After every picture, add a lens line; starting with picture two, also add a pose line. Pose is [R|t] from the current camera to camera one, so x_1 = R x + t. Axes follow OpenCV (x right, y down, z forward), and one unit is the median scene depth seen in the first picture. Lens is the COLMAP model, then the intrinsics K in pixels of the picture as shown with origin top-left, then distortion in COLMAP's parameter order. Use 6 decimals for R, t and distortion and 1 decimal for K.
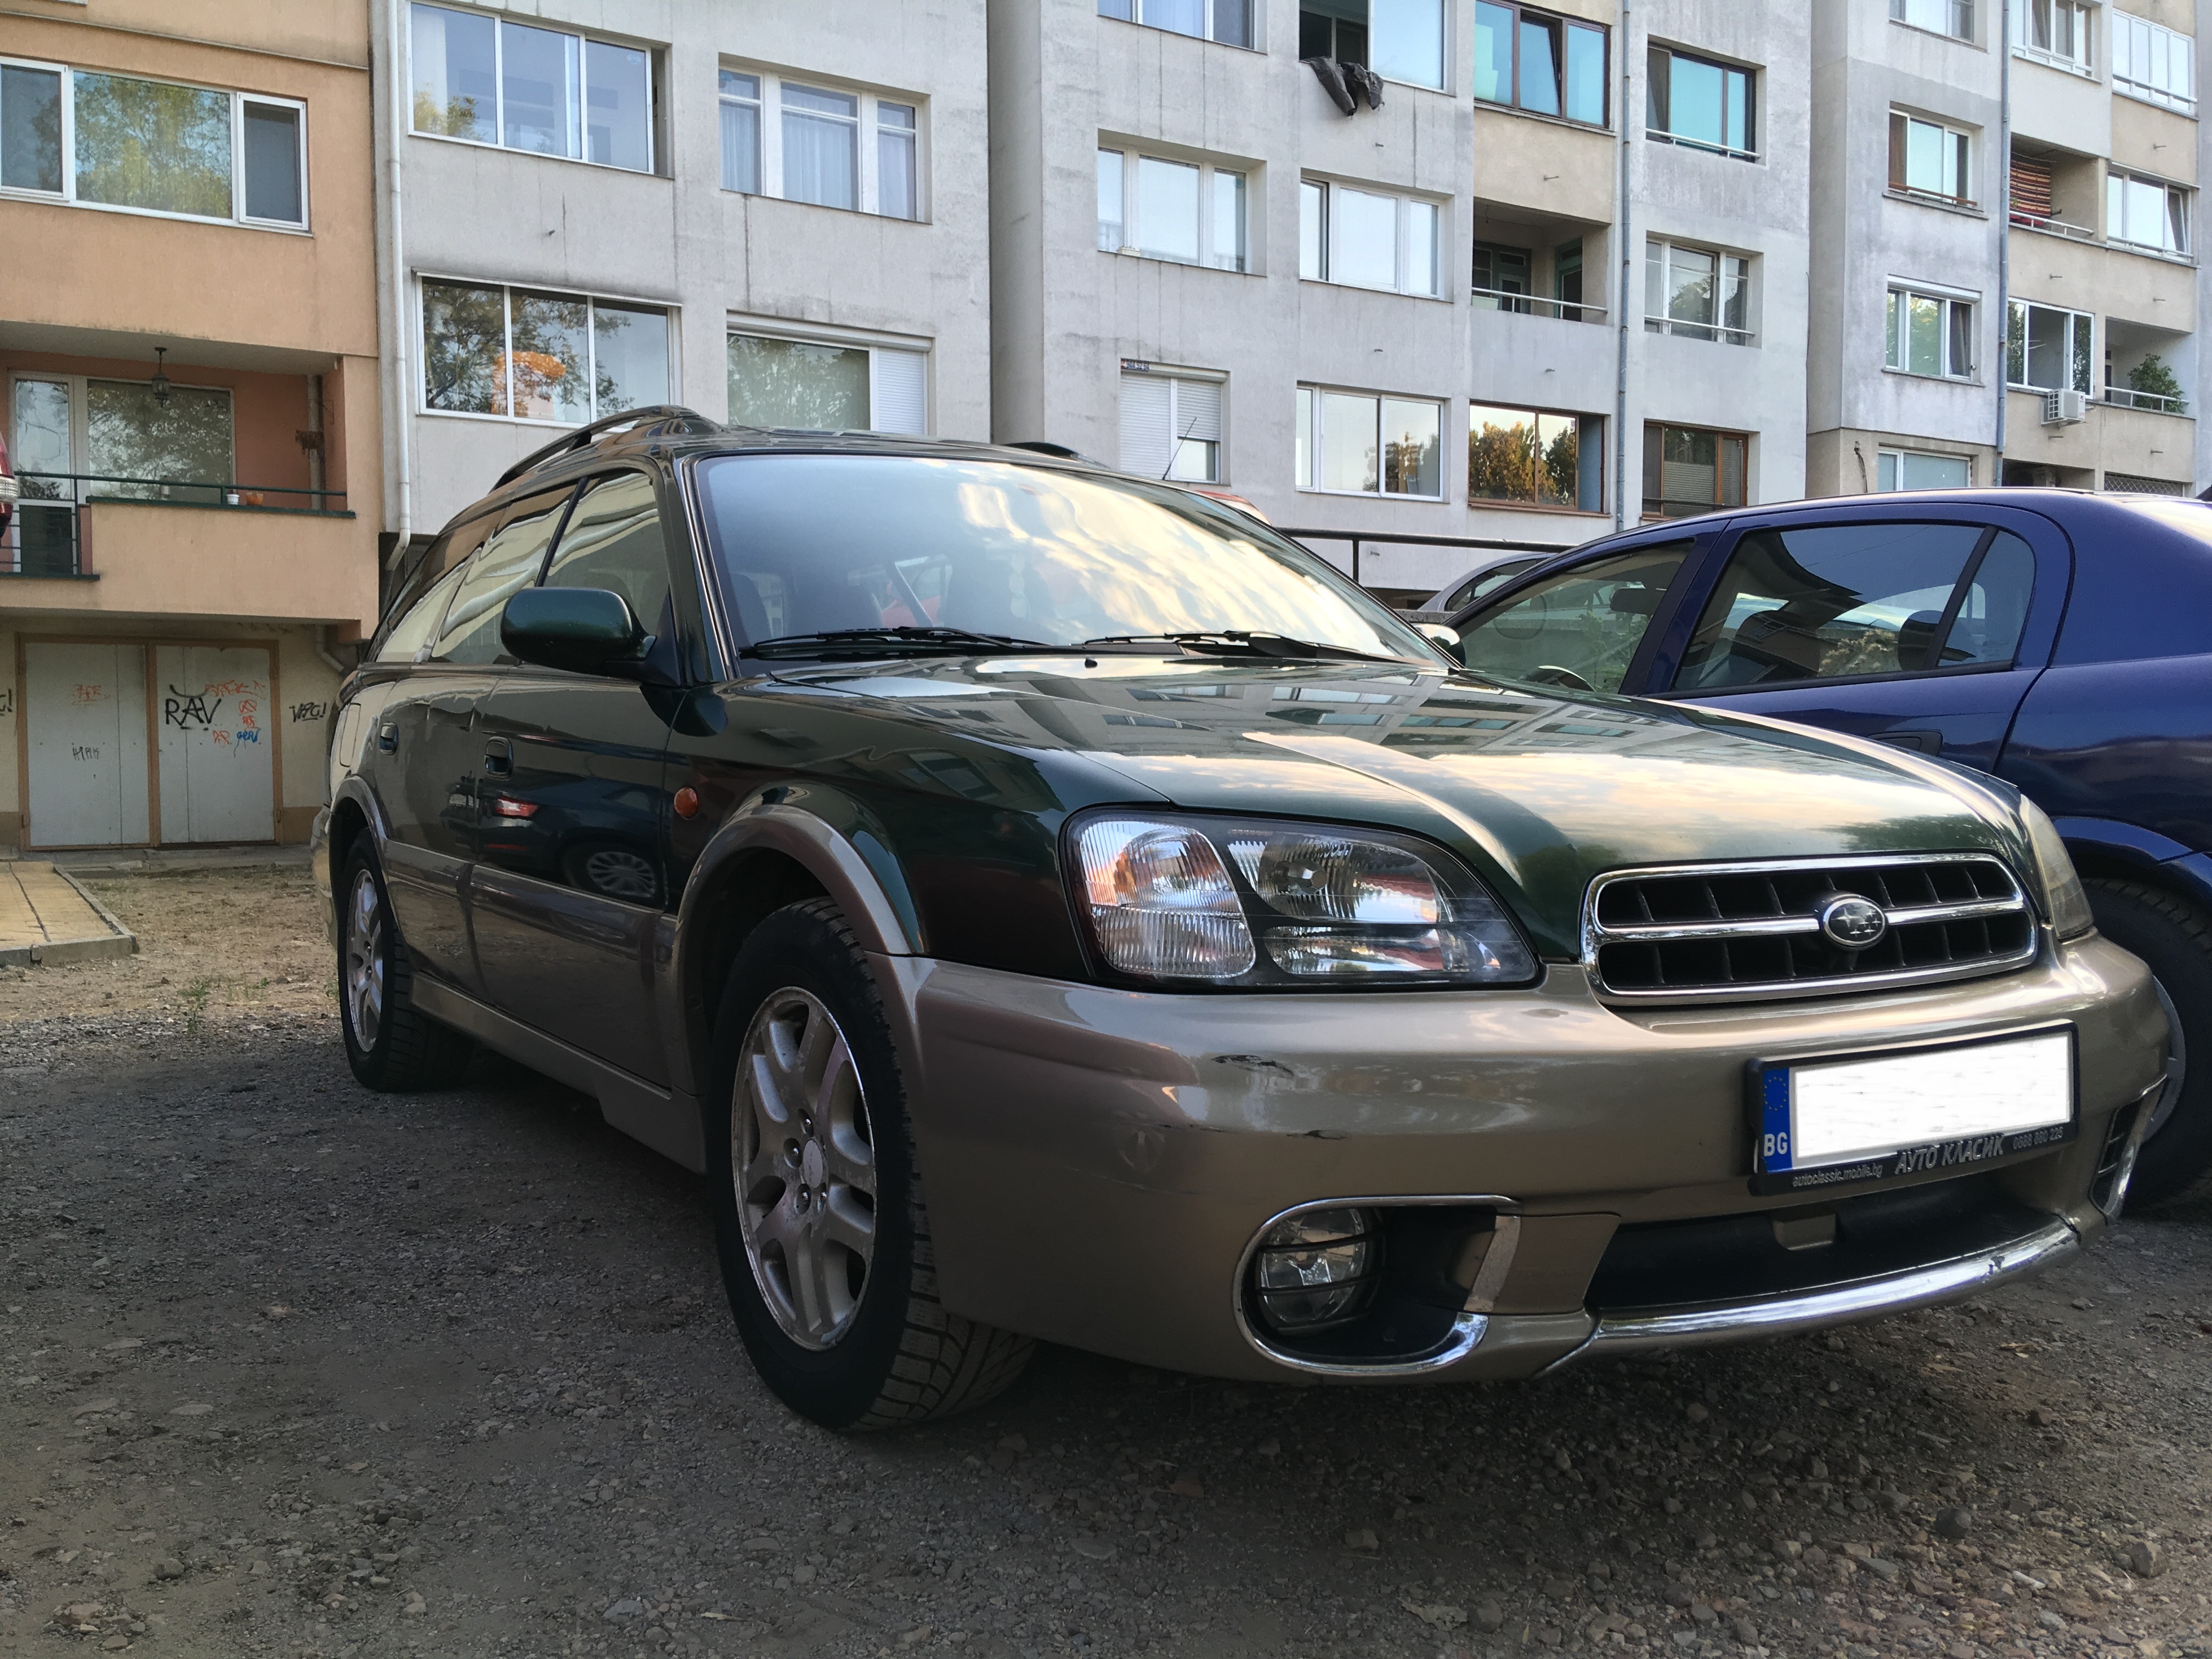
lens RADIAL K [[1896.0, 0, 1099.1], [0, 1896.0, 835.1], [0, 0, 1]] dist [0.117632, -0.197074]
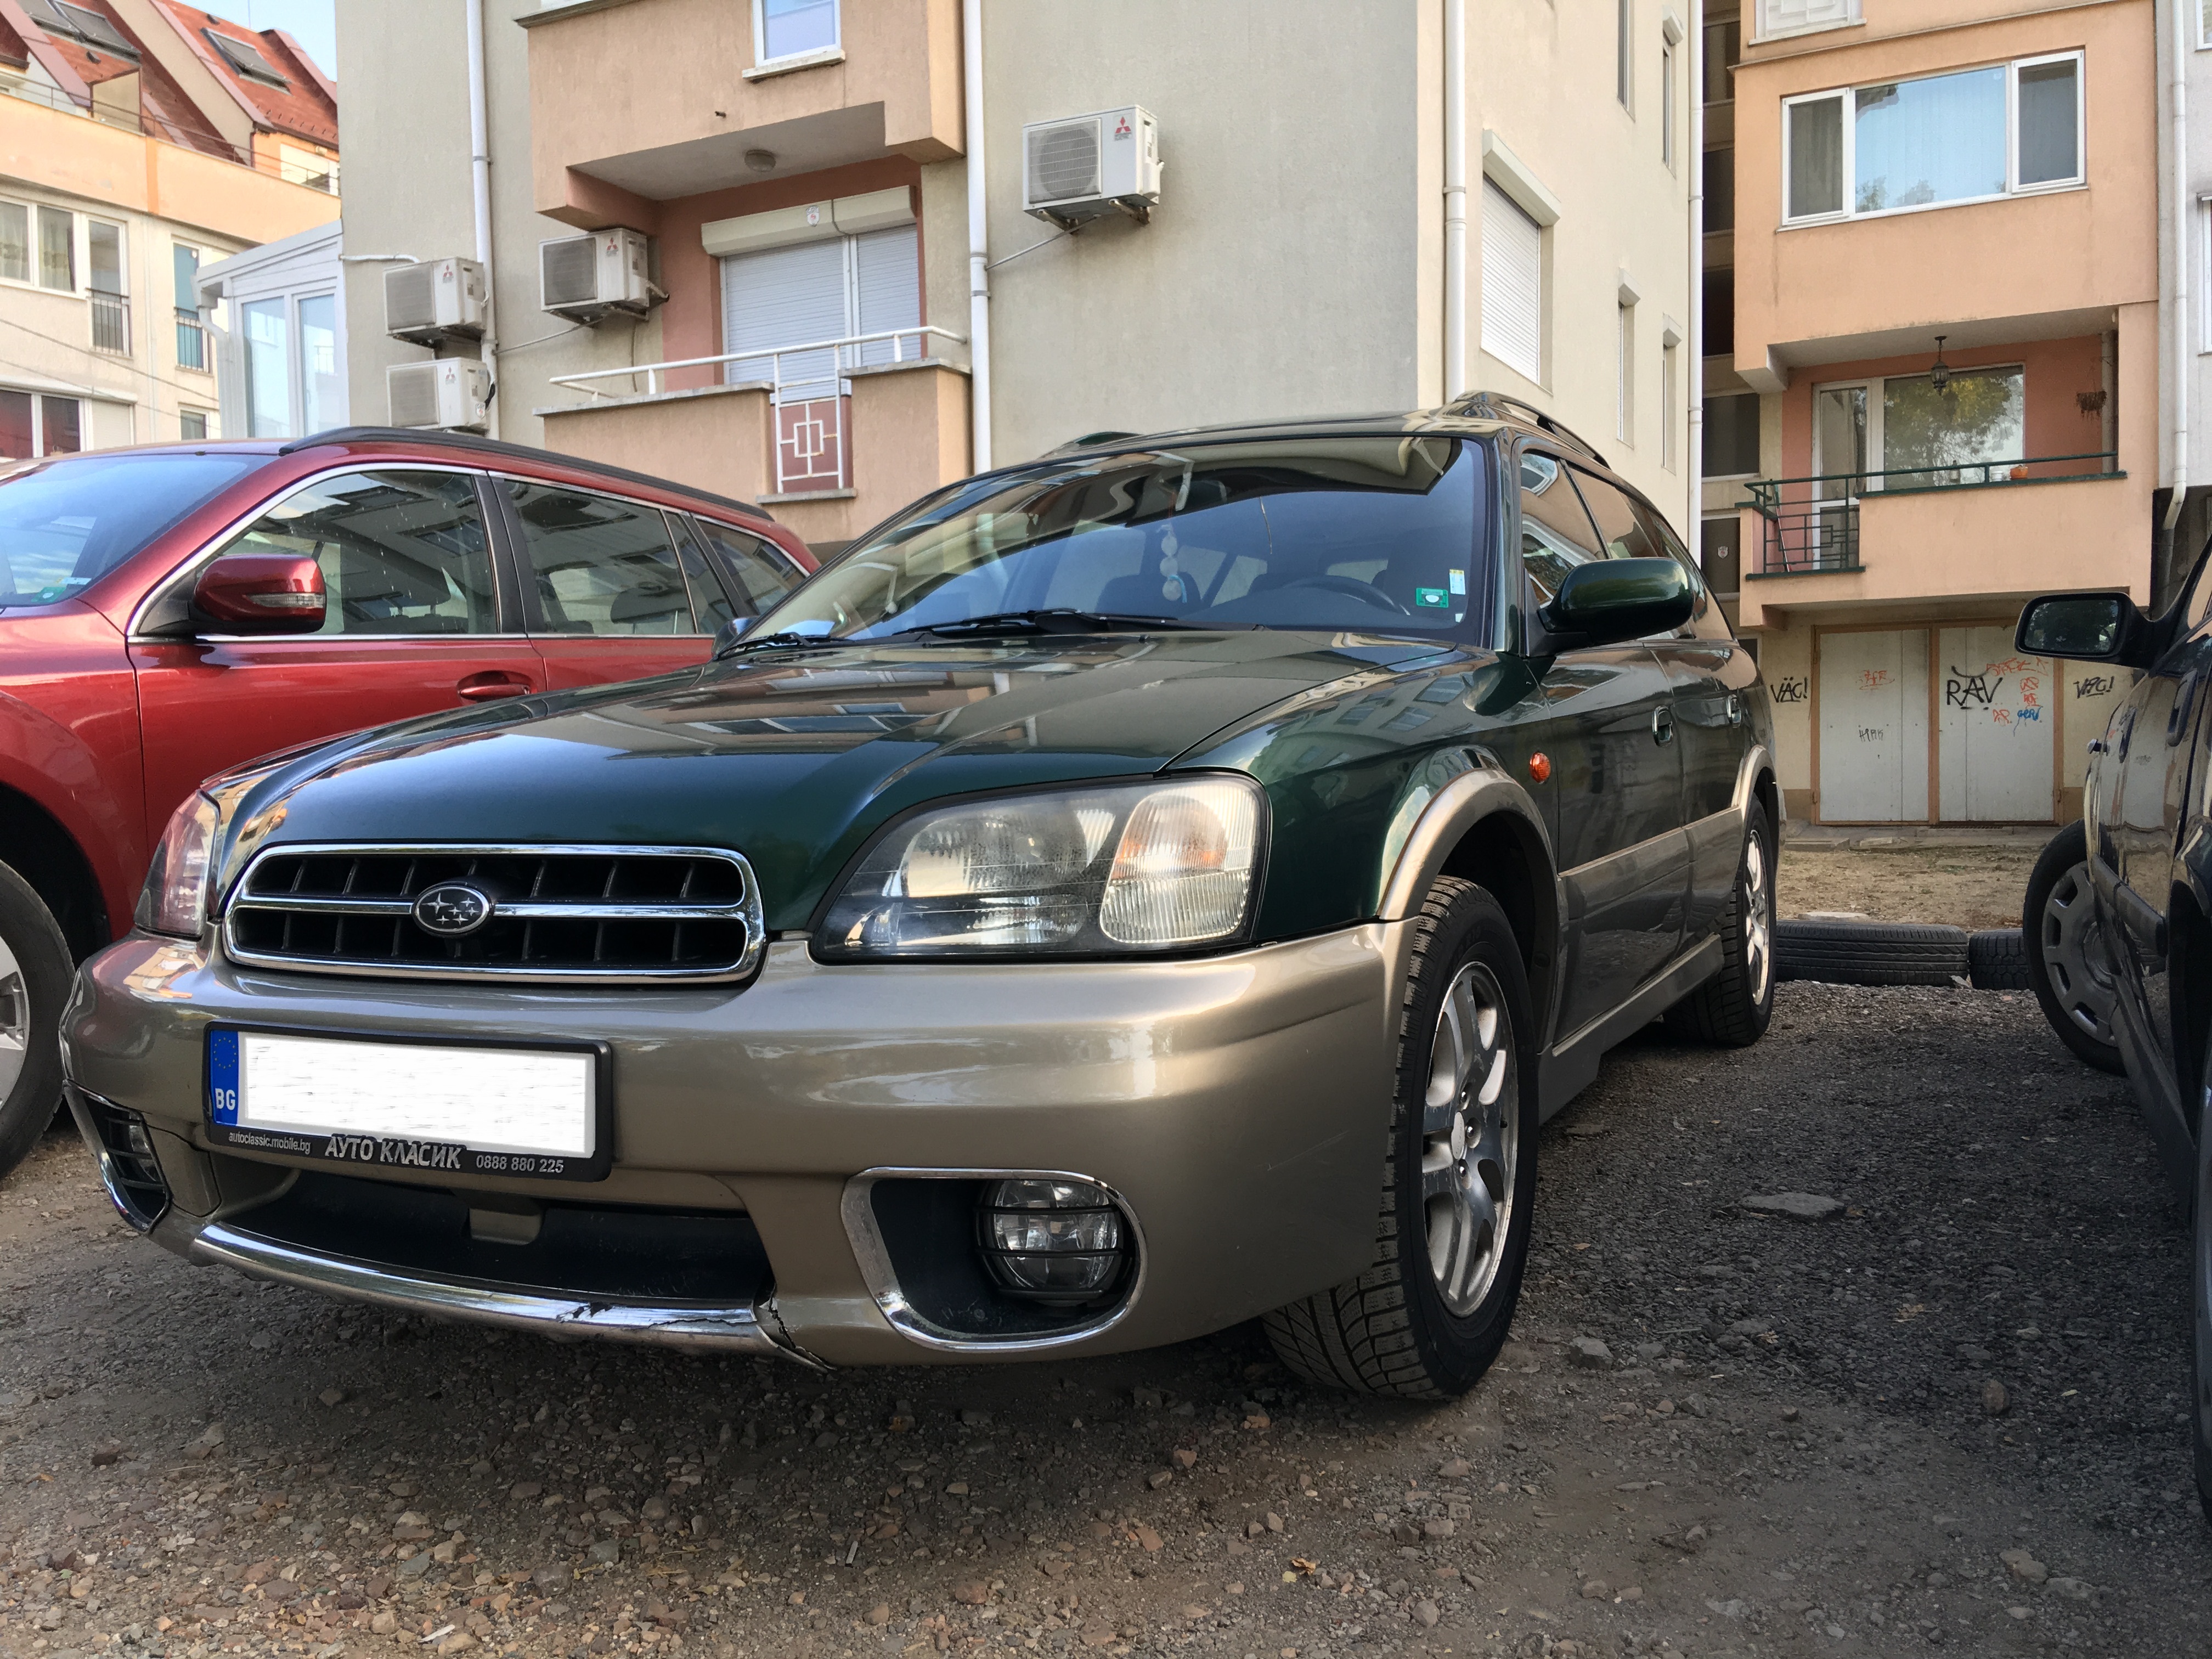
lens RADIAL K [[1896.0, 0, 1099.1], [0, 1896.0, 835.1], [0, 0, 1]] dist [0.117632, -0.197074]
pose [[0.514640, 0.028791, -0.856923, 0.166451], [-0.019296, 0.999572, 0.021995, -0.002412], [0.857189, 0.005215, 0.514975, 0.093073]]
